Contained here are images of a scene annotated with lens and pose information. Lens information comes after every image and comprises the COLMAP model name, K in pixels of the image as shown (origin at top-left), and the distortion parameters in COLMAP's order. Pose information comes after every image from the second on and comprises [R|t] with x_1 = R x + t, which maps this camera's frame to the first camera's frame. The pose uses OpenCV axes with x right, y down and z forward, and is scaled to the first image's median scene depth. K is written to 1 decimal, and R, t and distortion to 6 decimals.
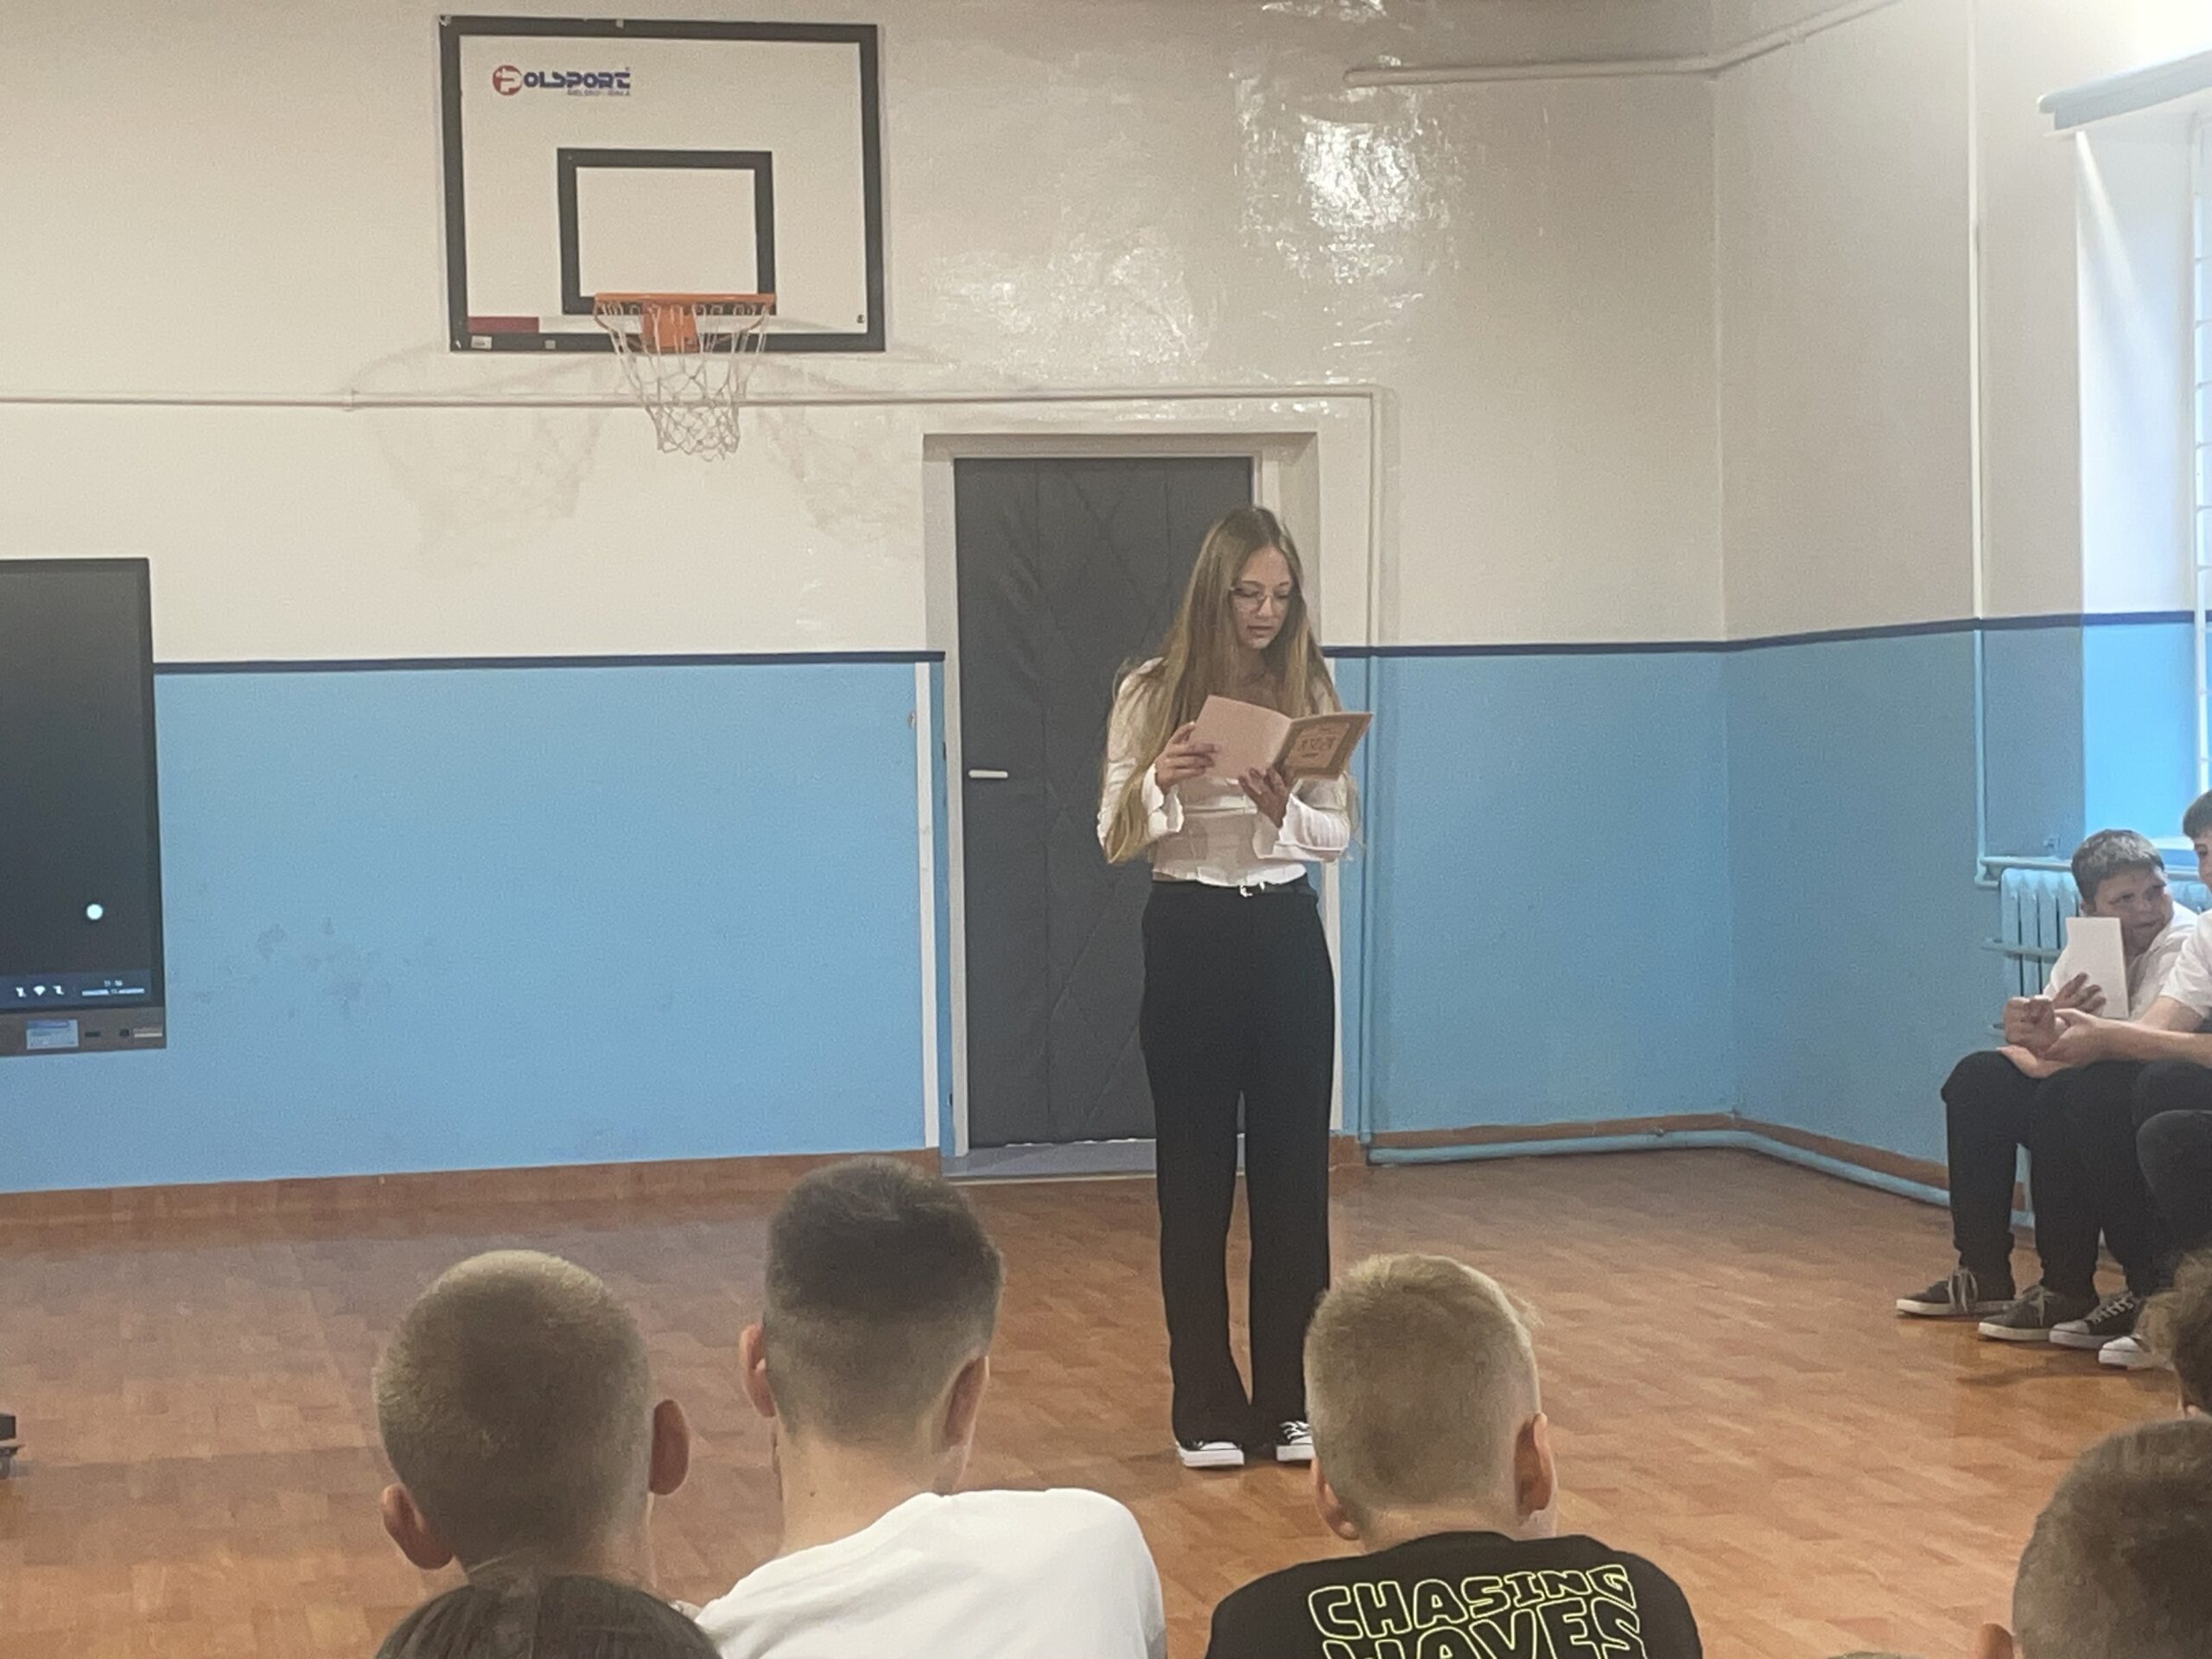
lens RADIAL K [[4175.2, 0, 1111.5], [0, 4175.2, 811.9], [0, 0, 1]] dist [0.120475, 0.000000]
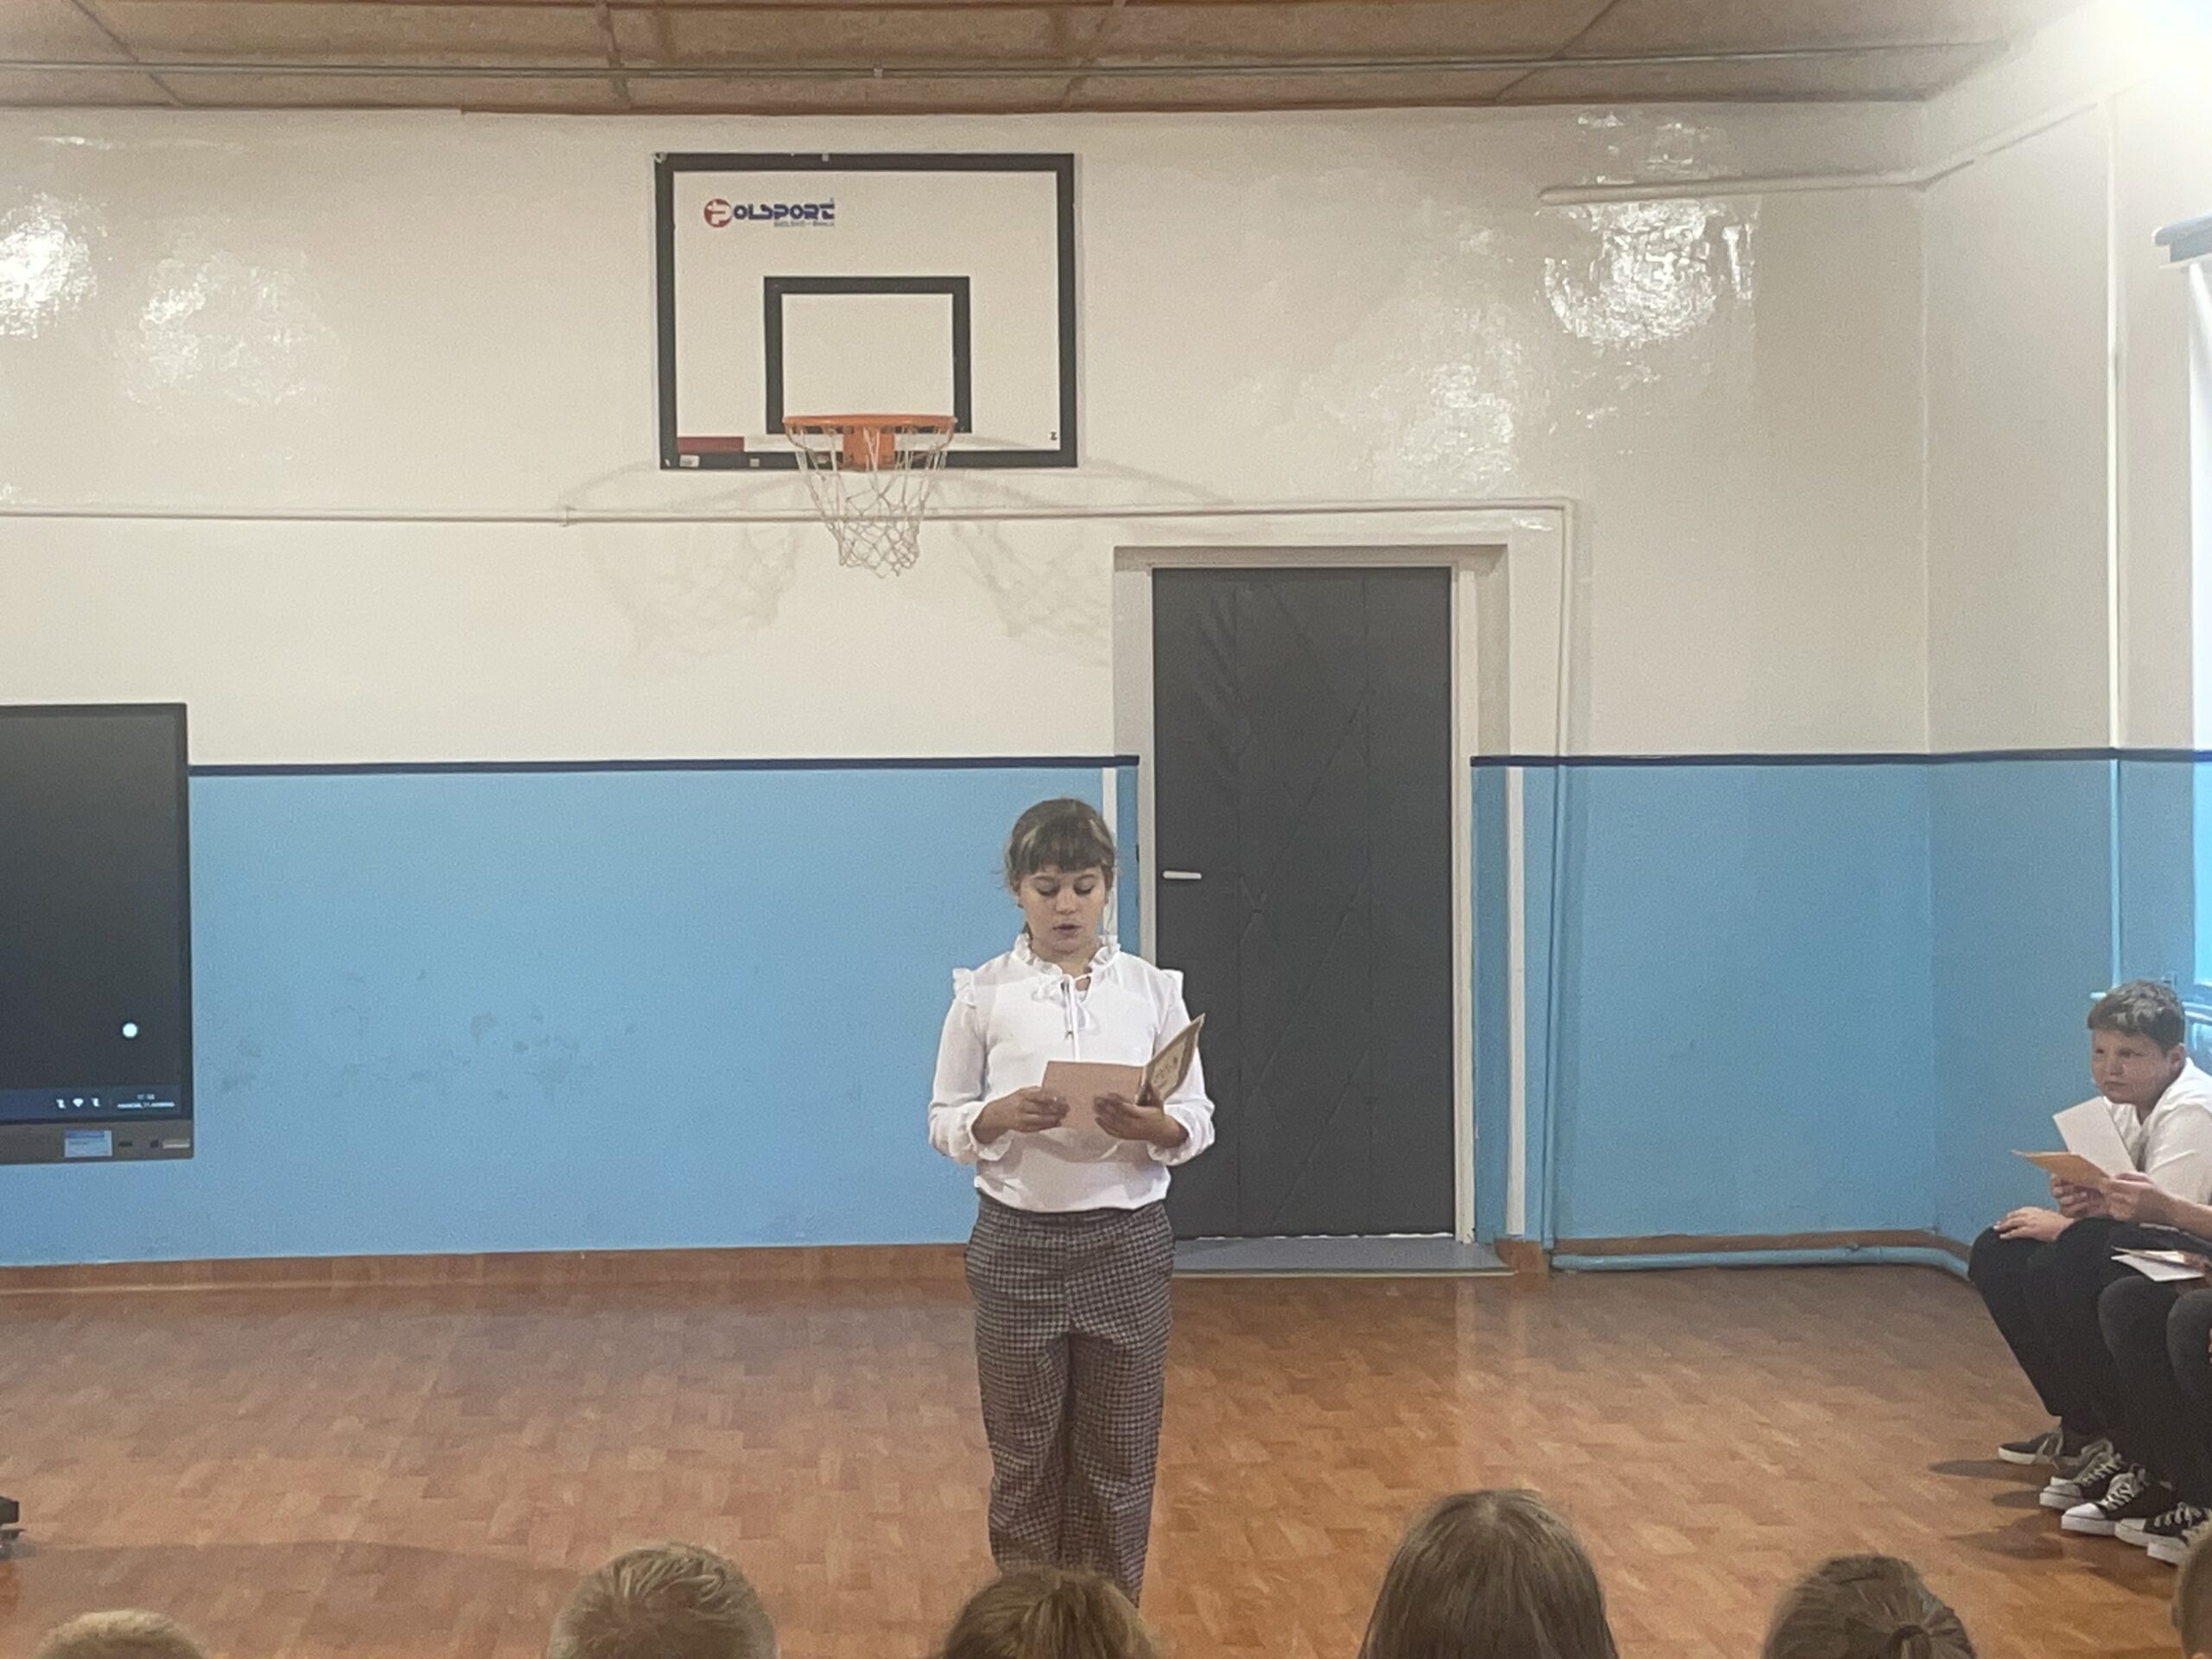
lens RADIAL K [[4175.2, 0, 1092.5], [0, 4175.2, 751.2], [0, 0, 1]] dist [0.120475, 0.000000]
pose [[0.985708, 0.013087, -0.167951, 0.126570], [-0.015902, 0.999755, -0.015423, -0.024477], [0.167708, 0.017873, 0.985675, -0.016880]]
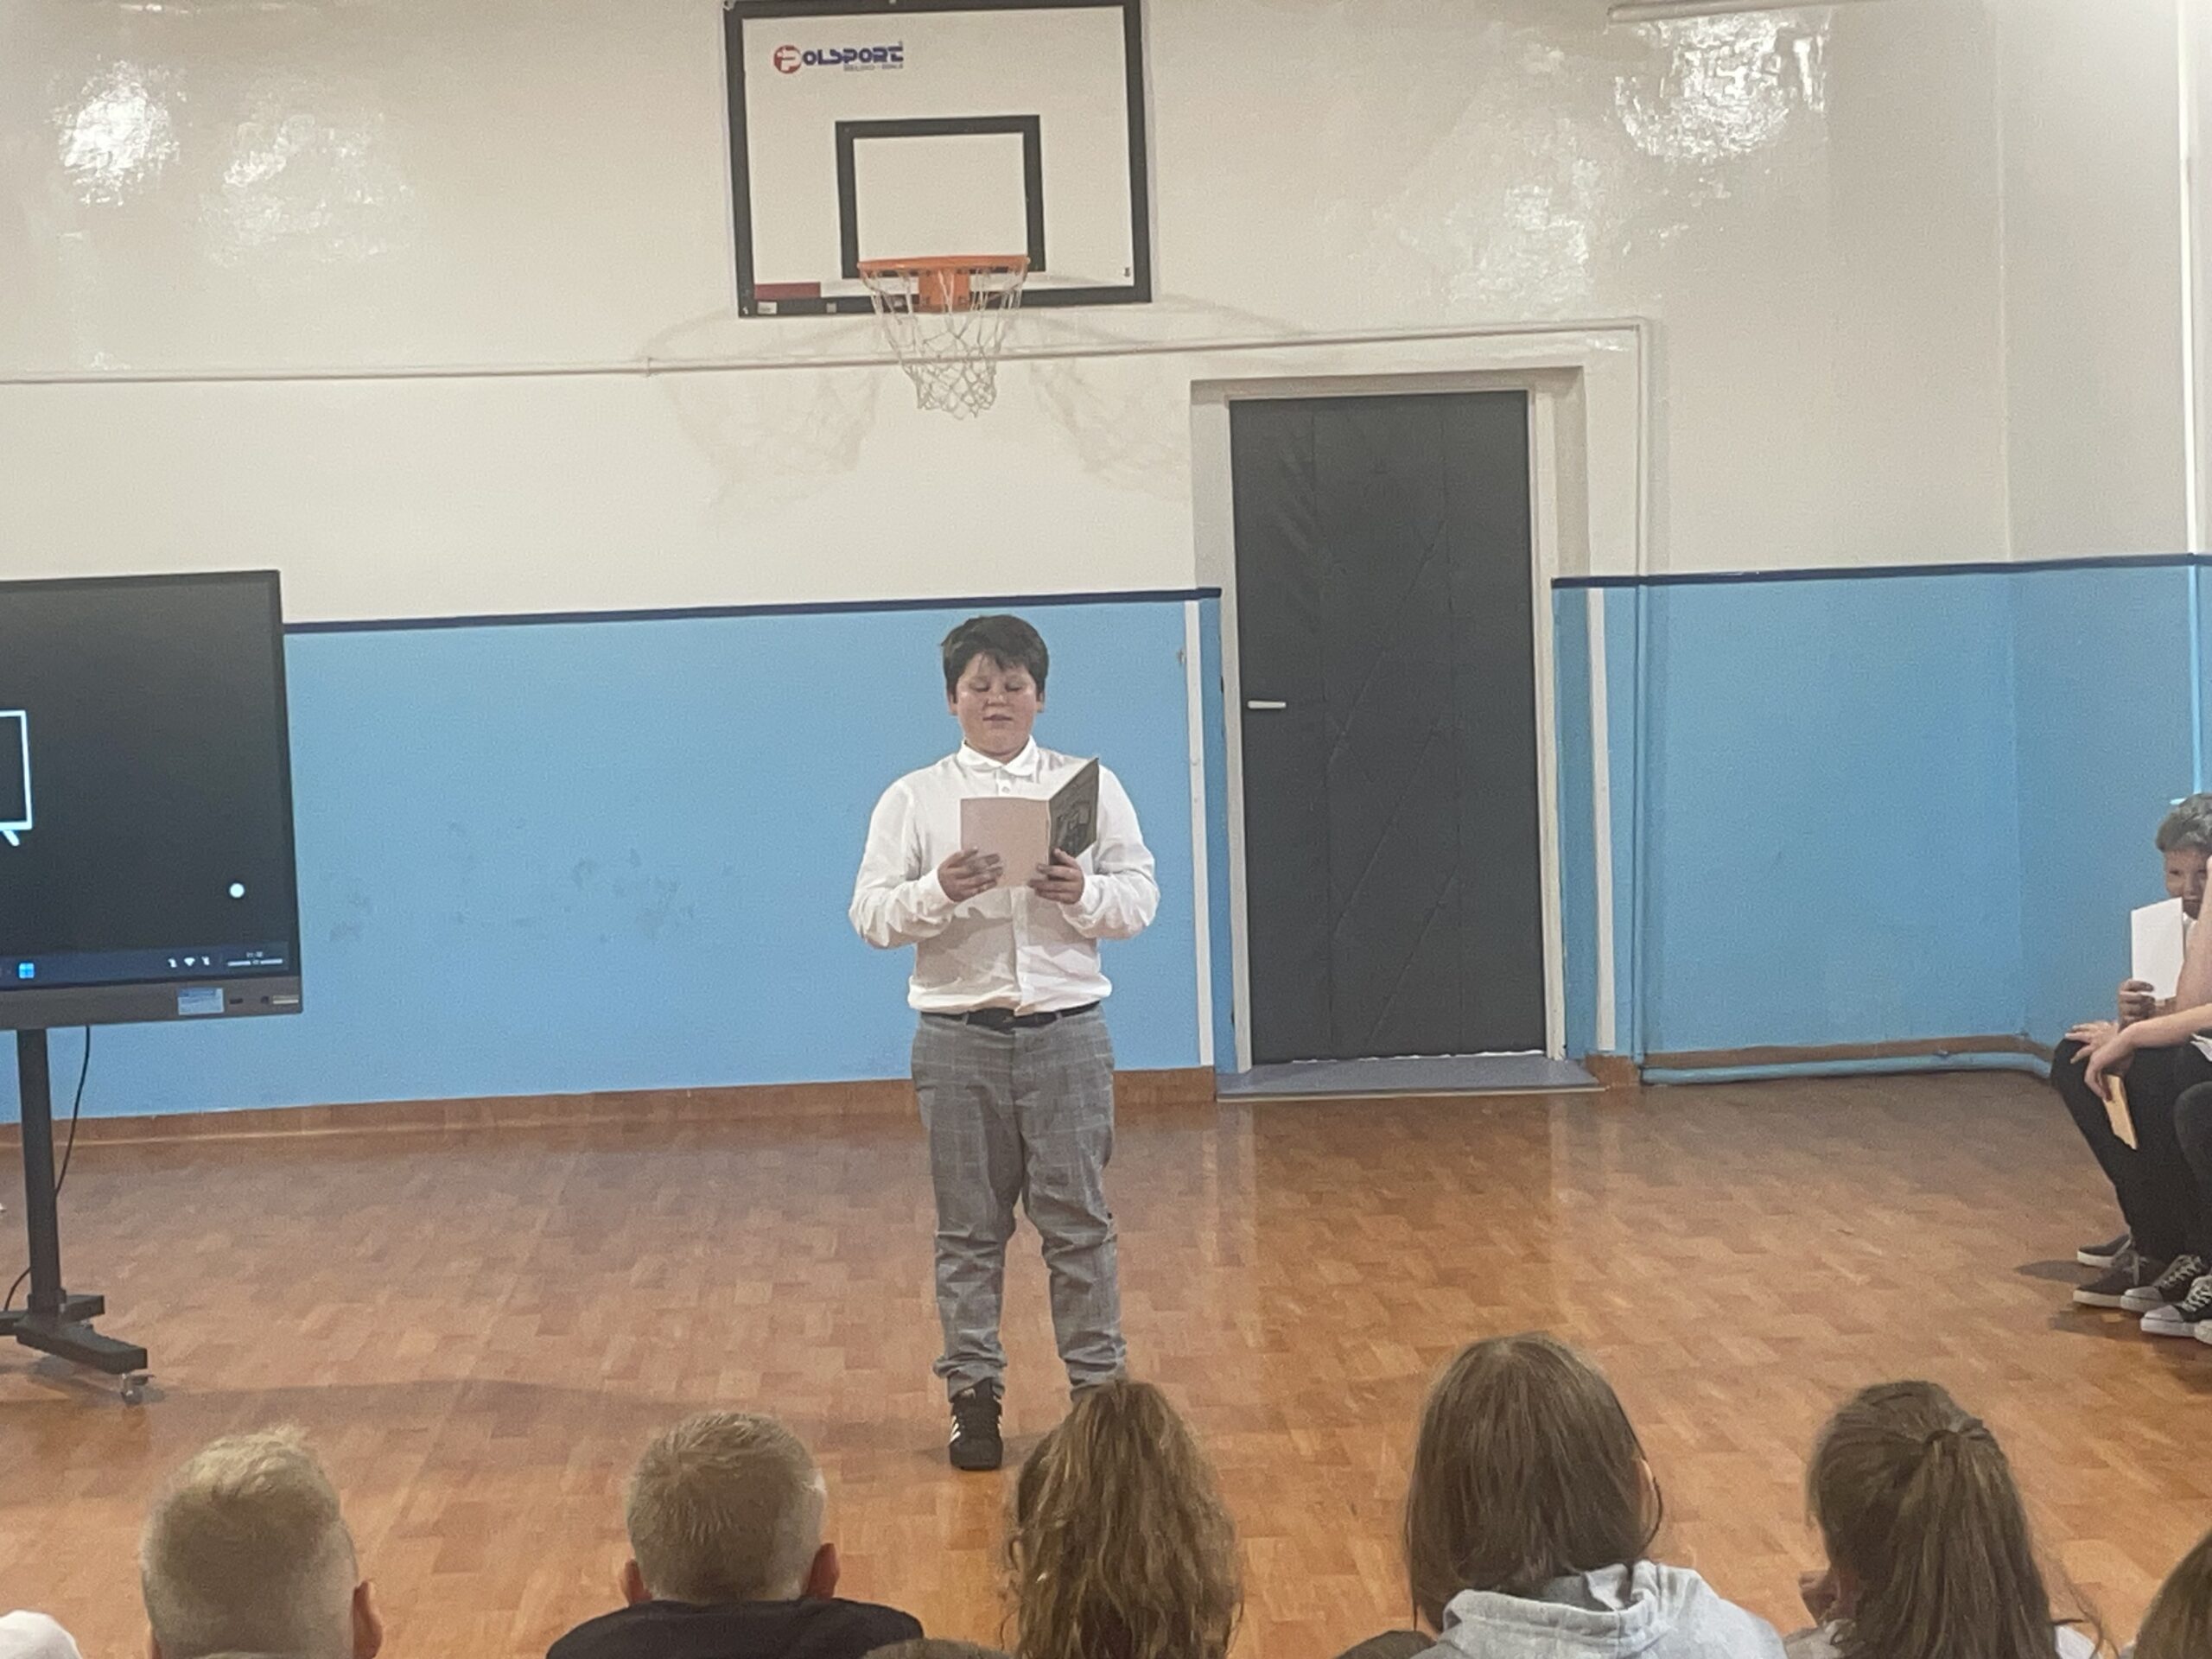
lens RADIAL K [[4175.2, 0, 1069.3], [0, 4175.2, 754.7], [0, 0, 1]] dist [0.120475, 0.000000]
pose [[0.980298, -0.005863, -0.197438, 0.133087], [0.011933, 0.999492, 0.029569, -0.029226], [0.197164, -0.031342, 0.979869, -0.027007]]
